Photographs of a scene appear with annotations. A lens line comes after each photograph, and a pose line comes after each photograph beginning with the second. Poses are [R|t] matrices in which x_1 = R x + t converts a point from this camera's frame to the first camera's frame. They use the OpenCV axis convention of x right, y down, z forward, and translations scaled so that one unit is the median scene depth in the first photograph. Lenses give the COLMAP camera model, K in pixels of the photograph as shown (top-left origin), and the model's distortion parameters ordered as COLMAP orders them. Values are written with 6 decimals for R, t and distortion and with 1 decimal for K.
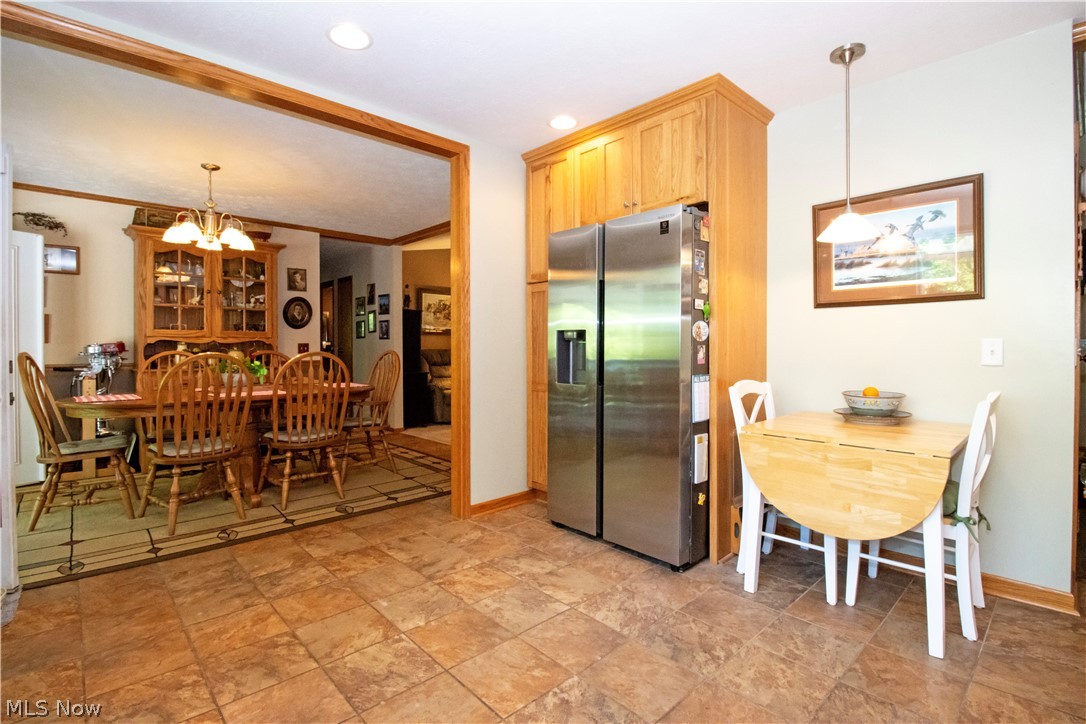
lens RADIAL K [[507.2, 0, 538.5], [0, 507.2, 351.5], [0, 0, 1]] dist [0.003896, -0.014809]
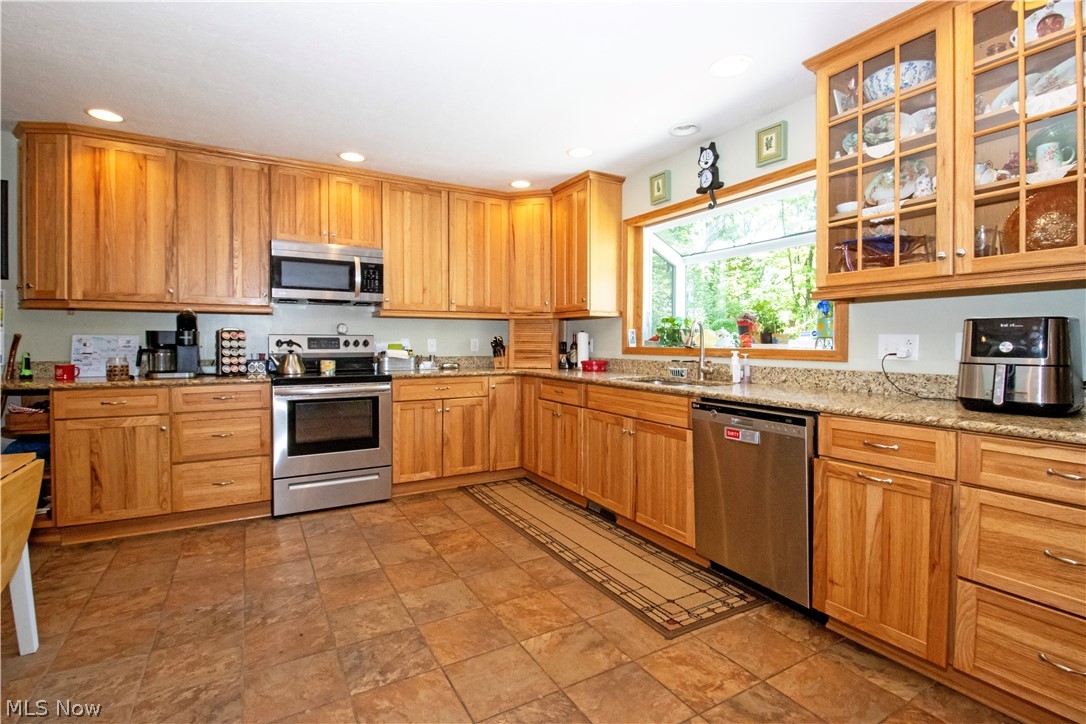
lens RADIAL K [[507.2, 0, 538.5], [0, 507.2, 351.5], [0, 0, 1]] dist [0.003896, -0.014809]
pose [[-0.973947, -0.005215, 0.226718, -0.293925], [0.001449, 0.999572, 0.029219, -0.030355], [-0.226773, 0.028787, -0.973522, 1.093901]]
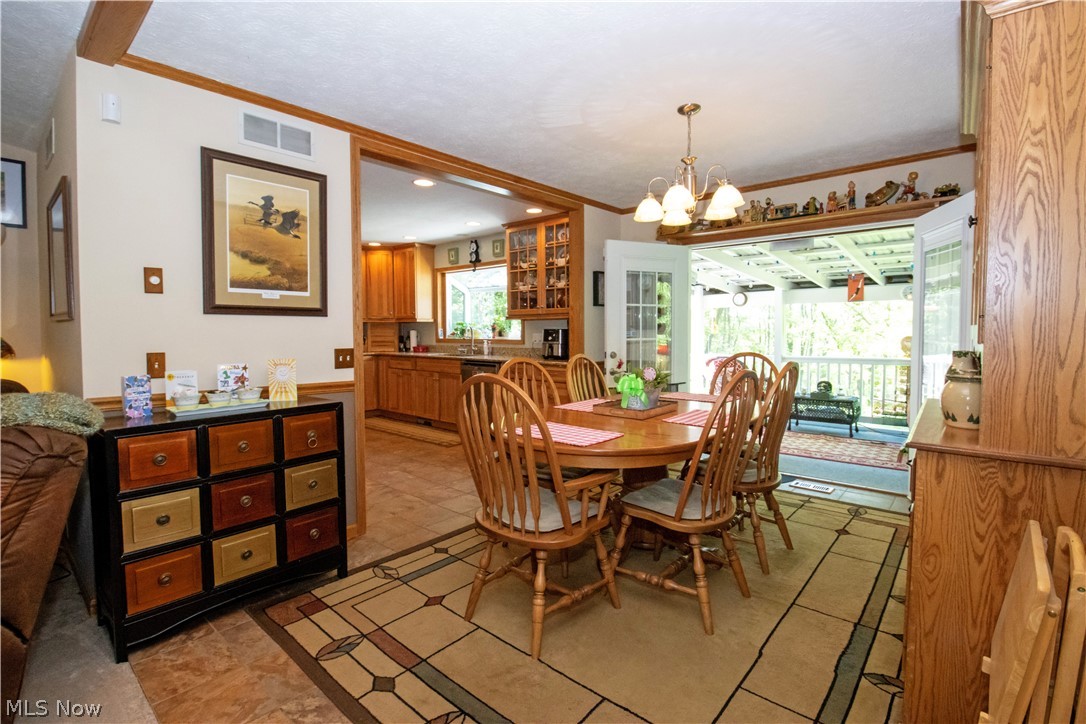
lens RADIAL K [[507.2, 0, 538.5], [0, 507.2, 351.5], [0, 0, 1]] dist [0.003896, -0.014809]
pose [[-0.995010, 0.008871, -0.099378, -0.460638], [0.003849, 0.998711, 0.050614, -0.063618], [0.099699, 0.049979, -0.993762, 2.254957]]
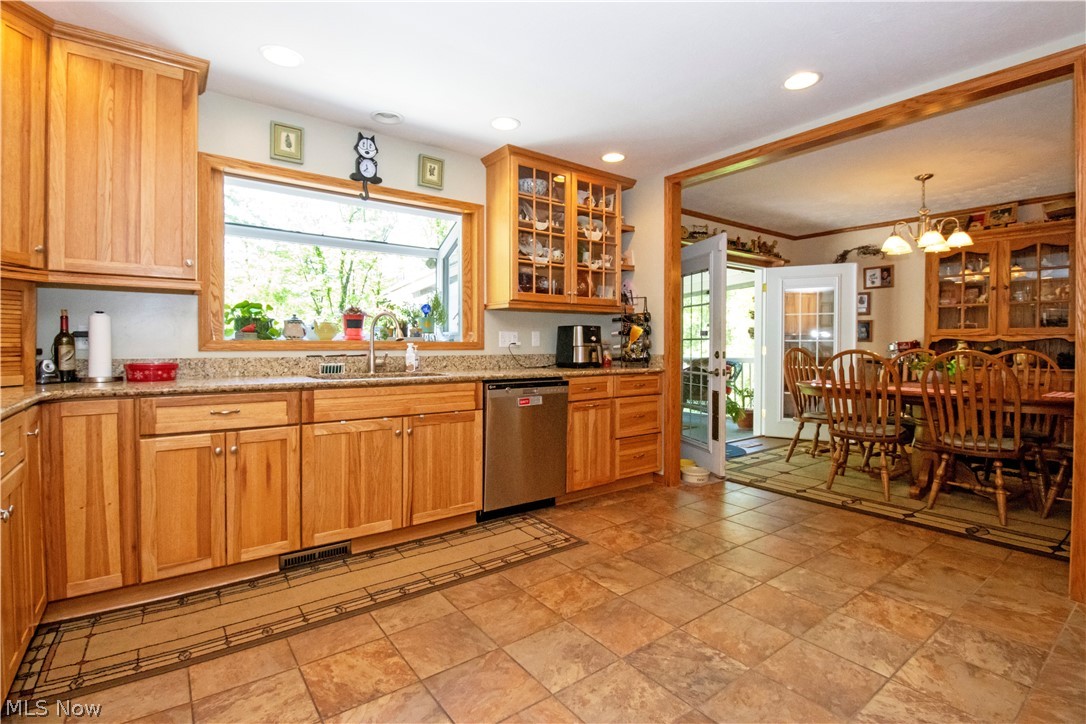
lens RADIAL K [[507.2, 0, 538.5], [0, 507.2, 351.5], [0, 0, 1]] dist [0.003896, -0.014809]
pose [[-0.106283, 0.014427, -0.994231, 0.660245], [-0.011877, 0.999805, 0.015778, -0.003094], [0.994265, 0.013485, -0.106091, 0.401198]]
